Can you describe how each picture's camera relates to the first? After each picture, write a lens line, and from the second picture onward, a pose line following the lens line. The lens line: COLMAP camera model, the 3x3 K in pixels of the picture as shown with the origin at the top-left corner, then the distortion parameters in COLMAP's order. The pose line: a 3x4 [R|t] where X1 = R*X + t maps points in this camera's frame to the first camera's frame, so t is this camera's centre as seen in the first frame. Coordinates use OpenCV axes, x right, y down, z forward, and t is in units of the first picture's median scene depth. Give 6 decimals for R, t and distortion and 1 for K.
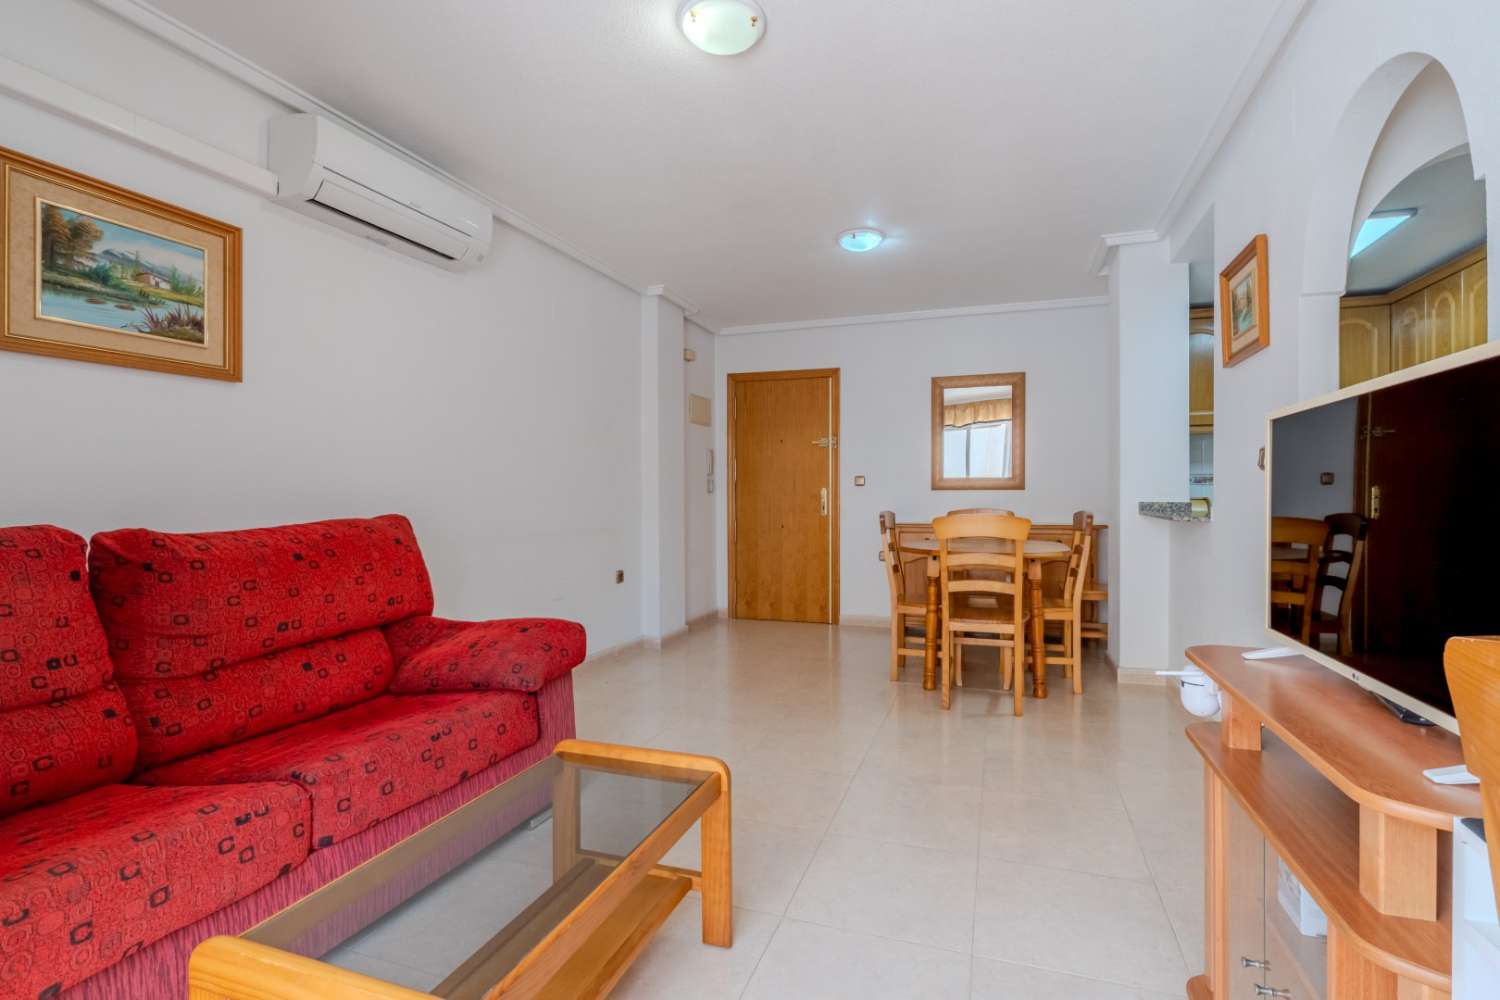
lens RADIAL K [[671.9, 0, 750.7], [0, 671.9, 497.8], [0, 0, 1]] dist [-0.014073, 0.000872]
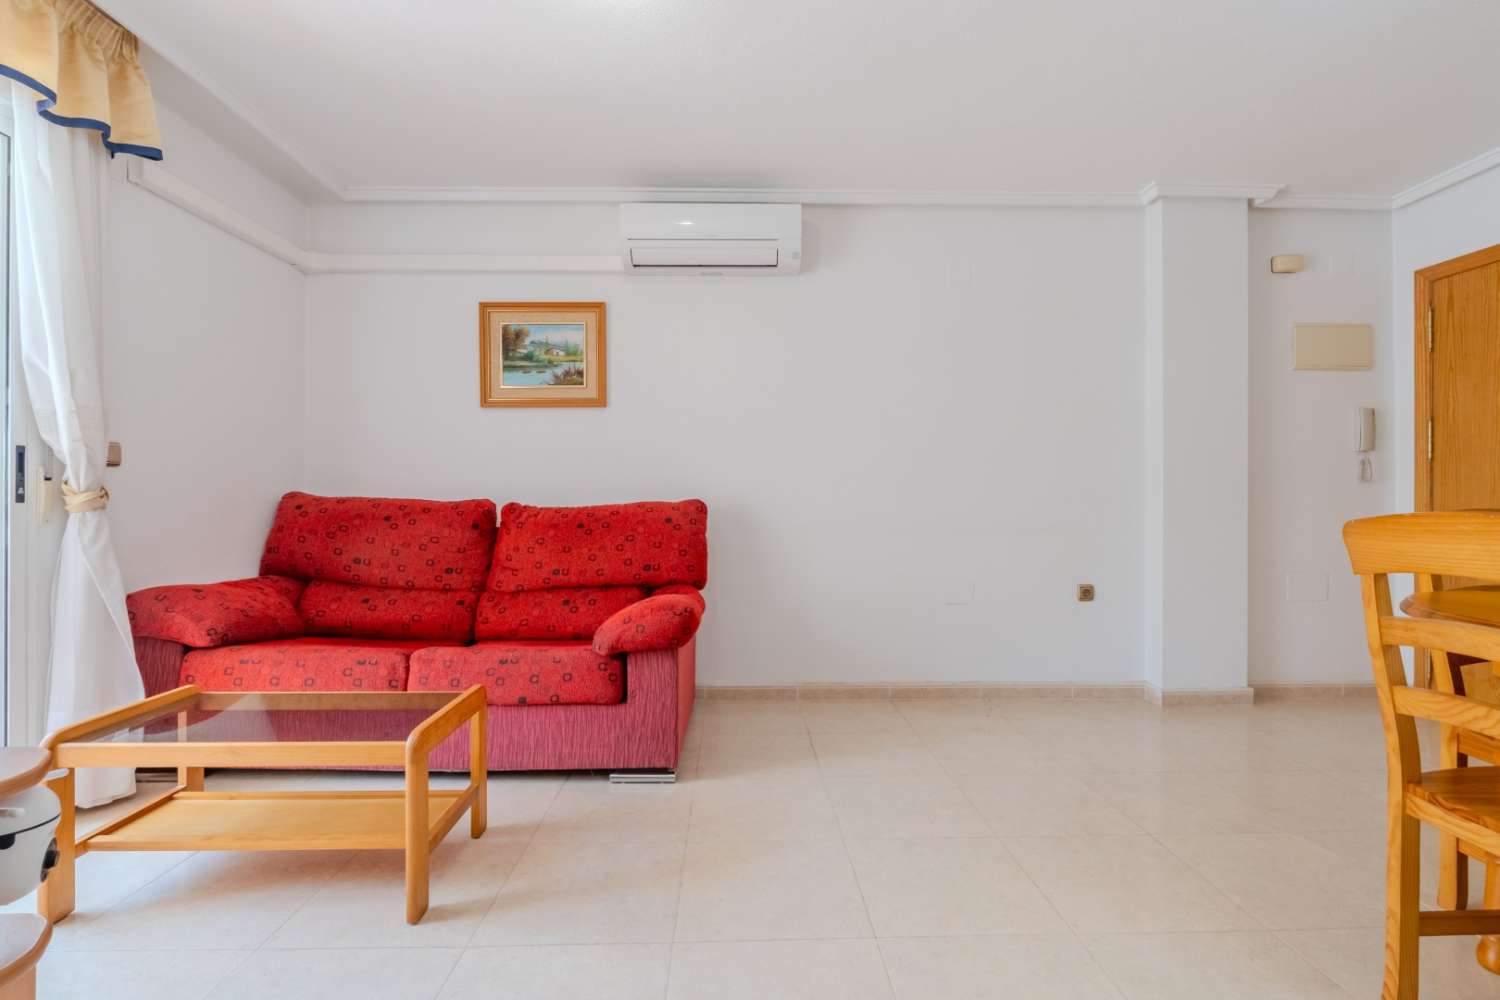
lens RADIAL K [[671.9, 0, 750.2], [0, 671.9, 497.9], [0, 0, 1]] dist [-0.014073, 0.000872]
pose [[0.381863, 0.001464, -0.924218, 0.814618], [-0.005321, 0.999986, -0.000615, 0.029587], [0.924204, 0.005152, 0.381865, 0.825482]]
